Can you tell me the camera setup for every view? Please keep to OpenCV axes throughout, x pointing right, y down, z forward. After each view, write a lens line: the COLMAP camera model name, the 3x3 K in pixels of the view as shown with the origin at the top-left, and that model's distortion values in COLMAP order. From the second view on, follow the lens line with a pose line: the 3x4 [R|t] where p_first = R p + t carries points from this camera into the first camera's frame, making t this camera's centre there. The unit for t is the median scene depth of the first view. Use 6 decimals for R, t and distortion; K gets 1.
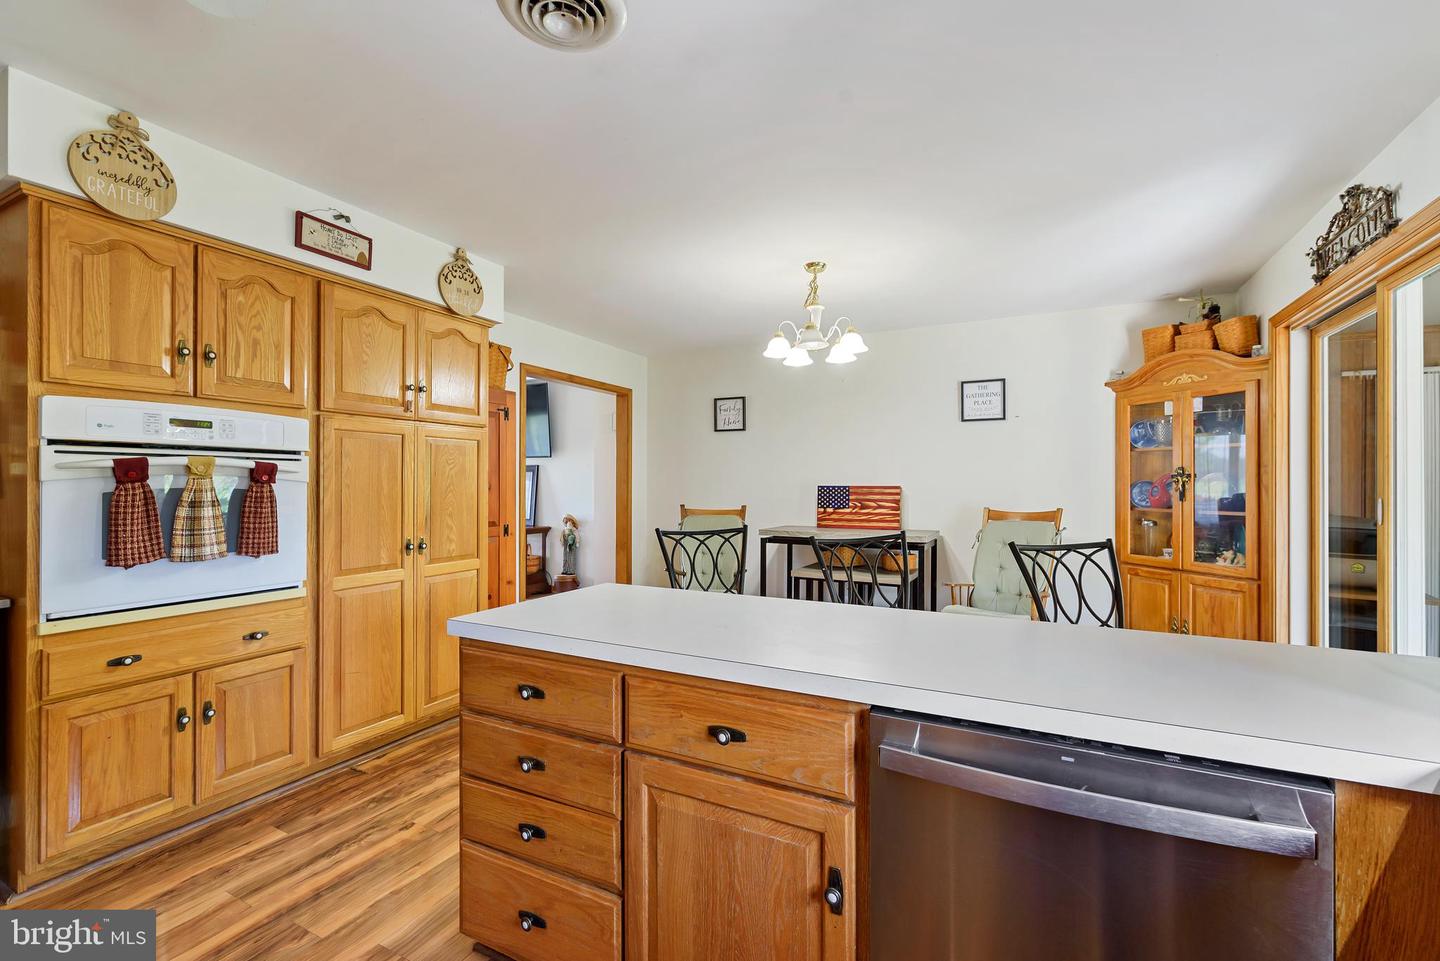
lens RADIAL K [[613.0, 0, 720.0], [0, 613.0, 480.5], [0, 0, 1]] dist [0.000637, 0.000312]
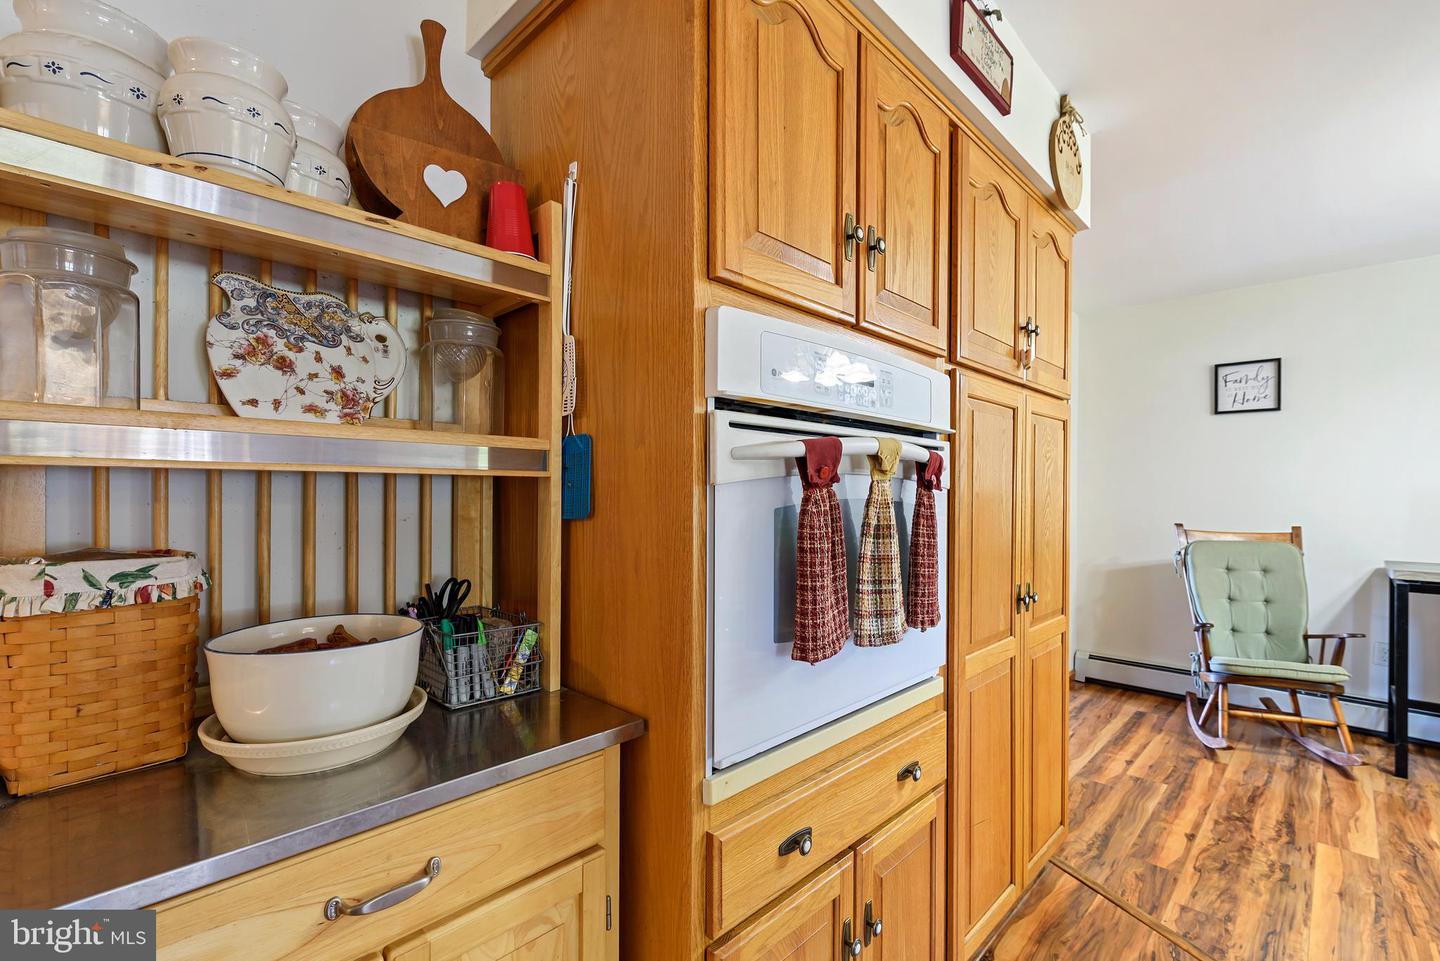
lens RADIAL K [[644.6, 0, 723.1], [0, 644.6, 481.4], [0, 0, 1]] dist [-0.002335, -0.000409]
pose [[0.957730, 0.006147, -0.287602, -0.866427], [-0.007351, 0.999968, -0.003106, -0.000277], [0.287574, 0.005089, 0.957745, 0.469227]]
